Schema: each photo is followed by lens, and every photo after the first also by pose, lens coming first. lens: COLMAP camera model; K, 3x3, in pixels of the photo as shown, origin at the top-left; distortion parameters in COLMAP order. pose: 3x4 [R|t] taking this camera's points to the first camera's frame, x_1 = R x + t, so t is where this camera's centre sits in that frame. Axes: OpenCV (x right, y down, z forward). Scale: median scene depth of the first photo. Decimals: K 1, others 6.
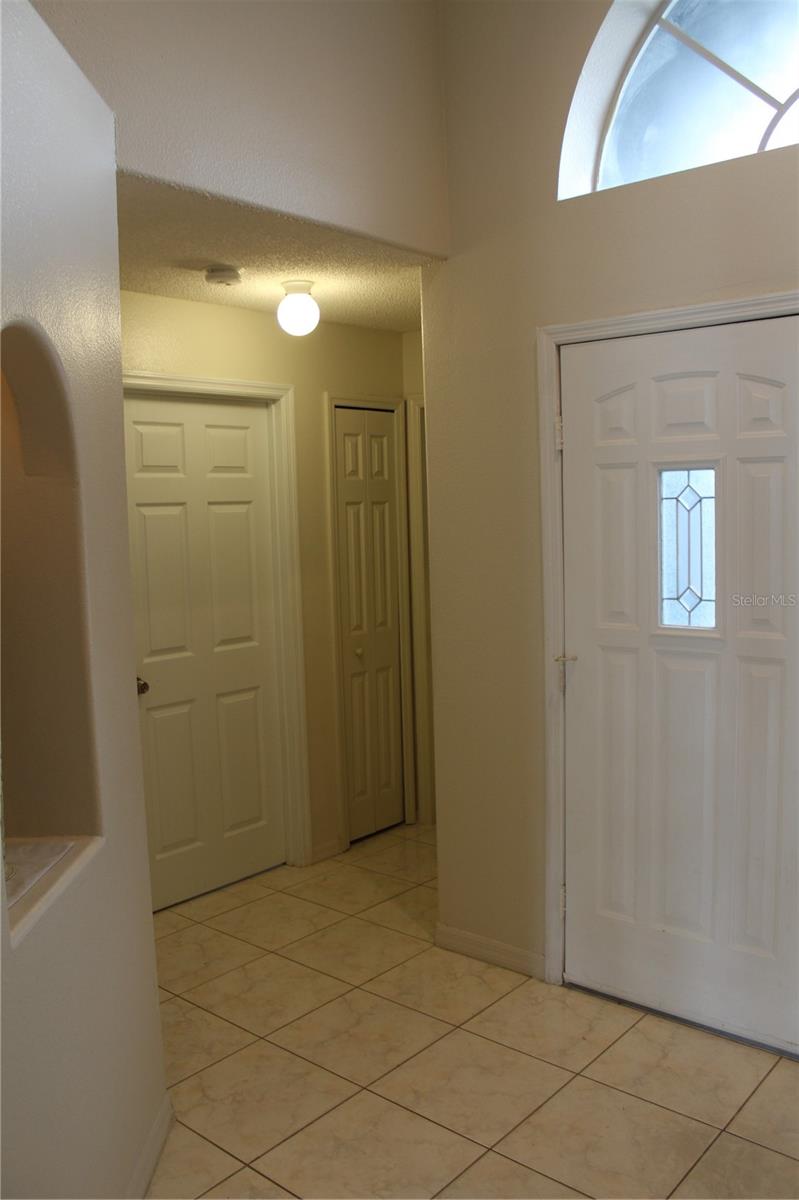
lens RADIAL K [[984.0, 0, 397.2], [0, 984.0, 600.2], [0, 0, 1]] dist [-0.157119, 0.114108]
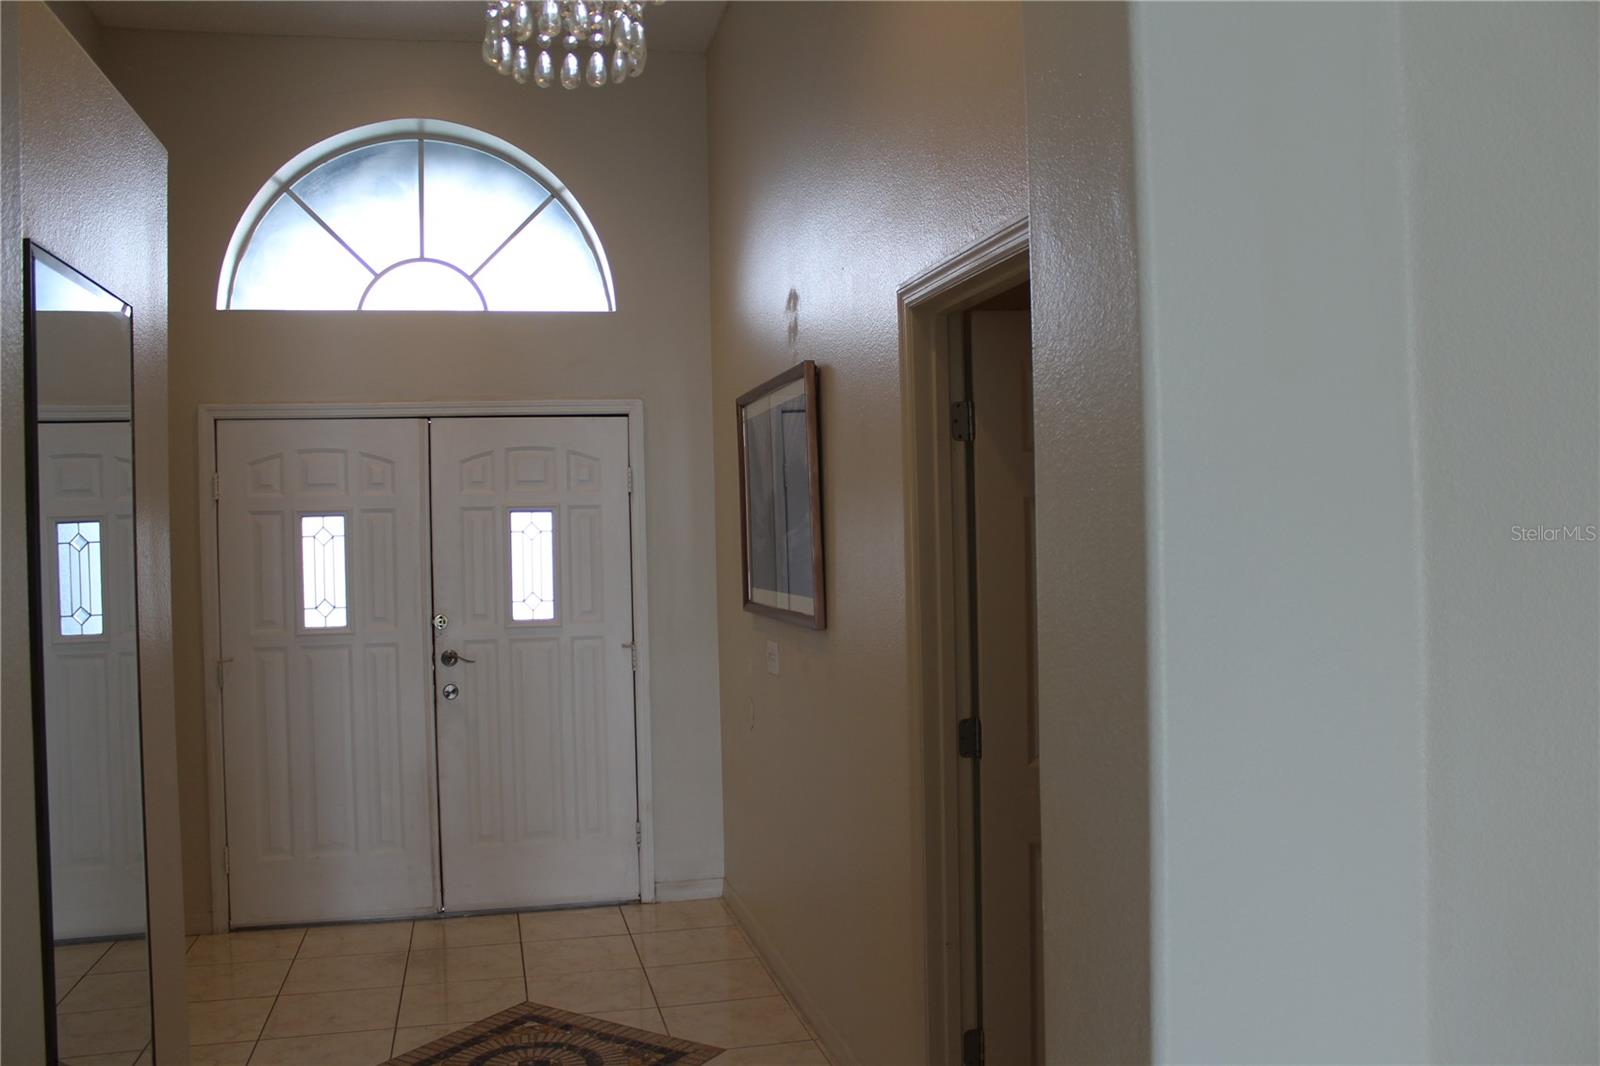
lens RADIAL K [[1311.9, 0, 800.4], [0, 1311.9, 531.7], [0, 0, 1]] dist [-0.157119, 0.114108]
pose [[0.578929, 0.010339, 0.815312, -0.802711], [0.083672, 0.993888, -0.072016, 0.080047], [-0.811073, 0.109911, 0.574526, -0.632659]]
